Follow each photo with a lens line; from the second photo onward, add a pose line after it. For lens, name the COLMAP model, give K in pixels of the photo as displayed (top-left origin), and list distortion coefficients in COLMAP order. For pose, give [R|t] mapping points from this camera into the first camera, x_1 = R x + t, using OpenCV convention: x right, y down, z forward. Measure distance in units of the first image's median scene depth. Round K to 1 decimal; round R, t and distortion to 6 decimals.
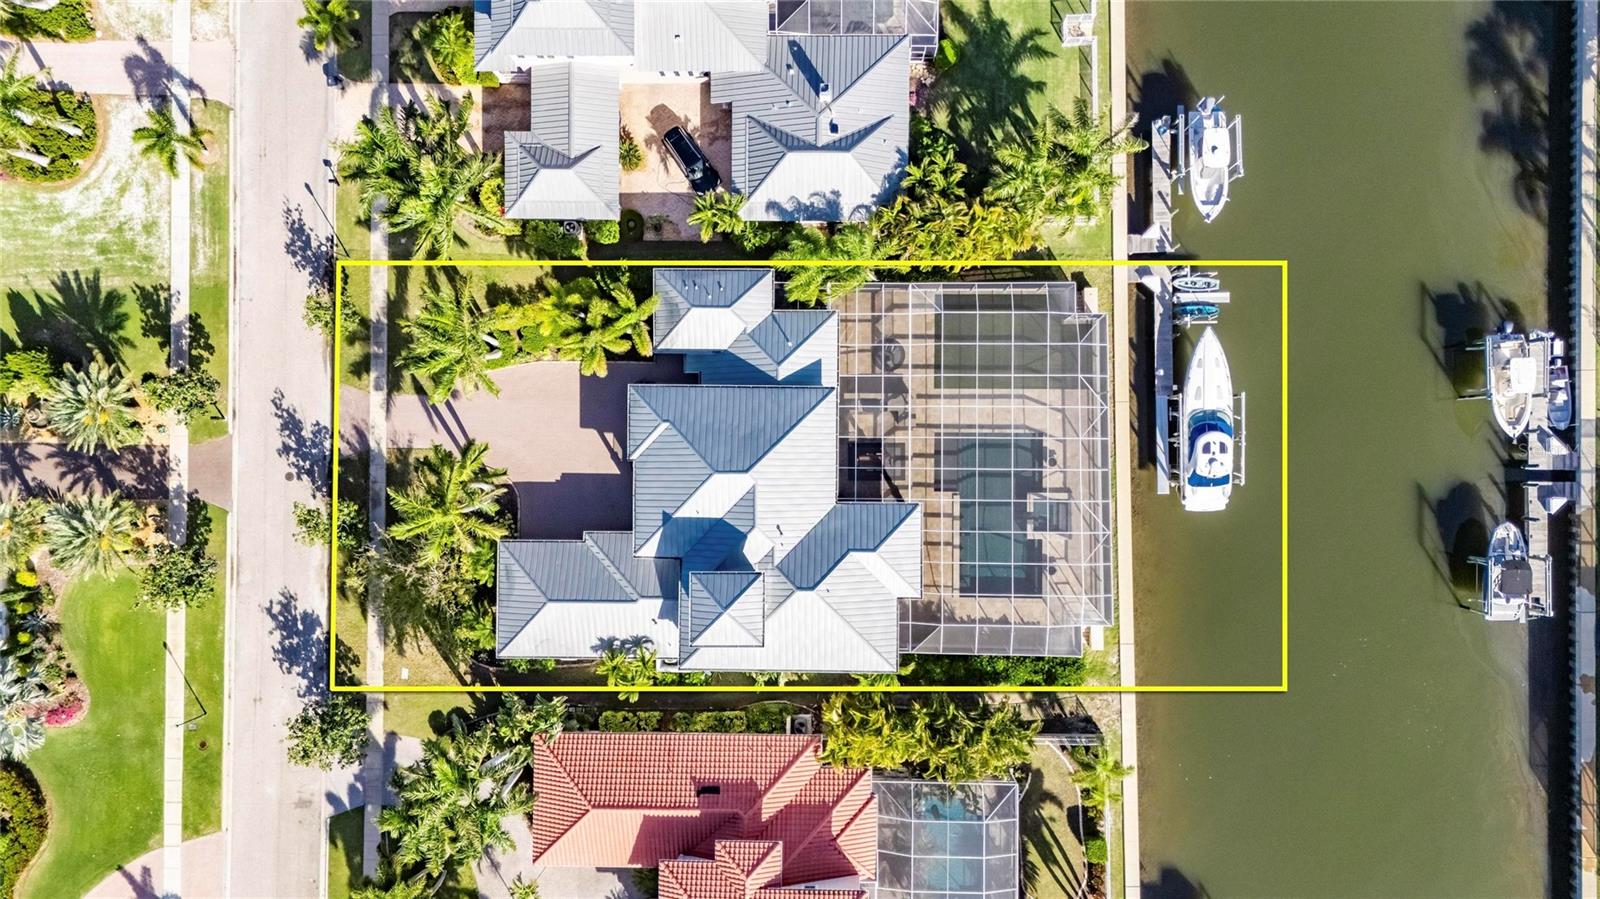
lens RADIAL K [[1172.6, 0, 805.2], [0, 1172.6, 452.4], [0, 0, 1]] dist [0.068218, -0.055630]
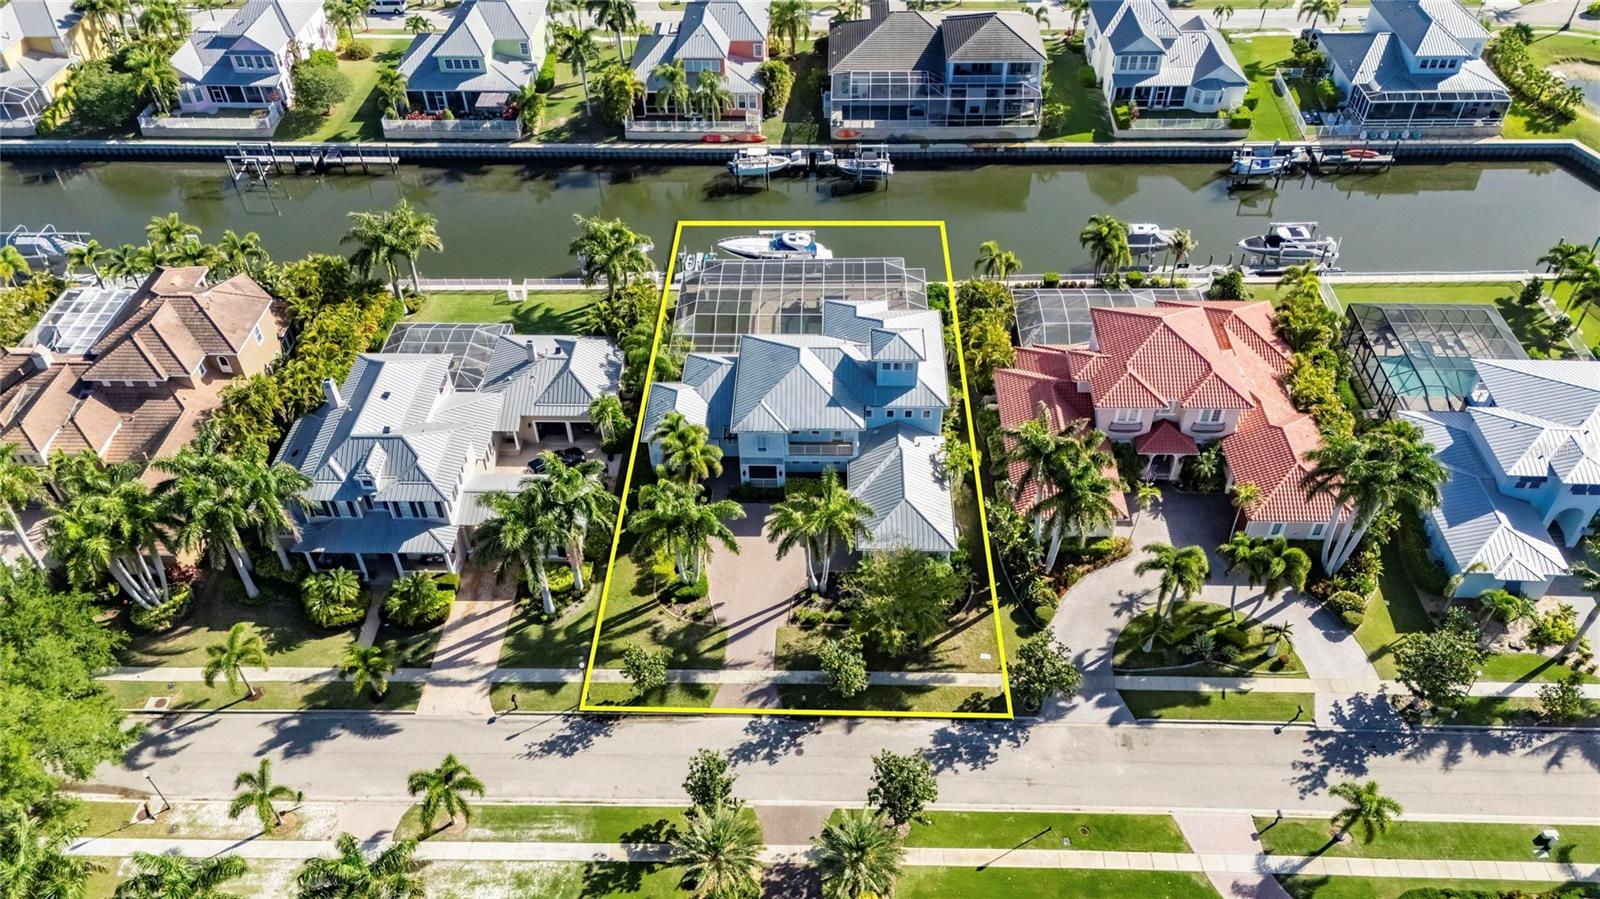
lens RADIAL K [[1172.6, 0, 803.0], [0, 1172.6, 448.8], [0, 0, 1]] dist [0.068218, -0.055630]
pose [[0.020282, -0.644825, 0.764061, -1.023741], [0.999744, 0.005388, -0.021991, 0.044976], [0.010064, 0.764311, 0.644769, 0.169522]]
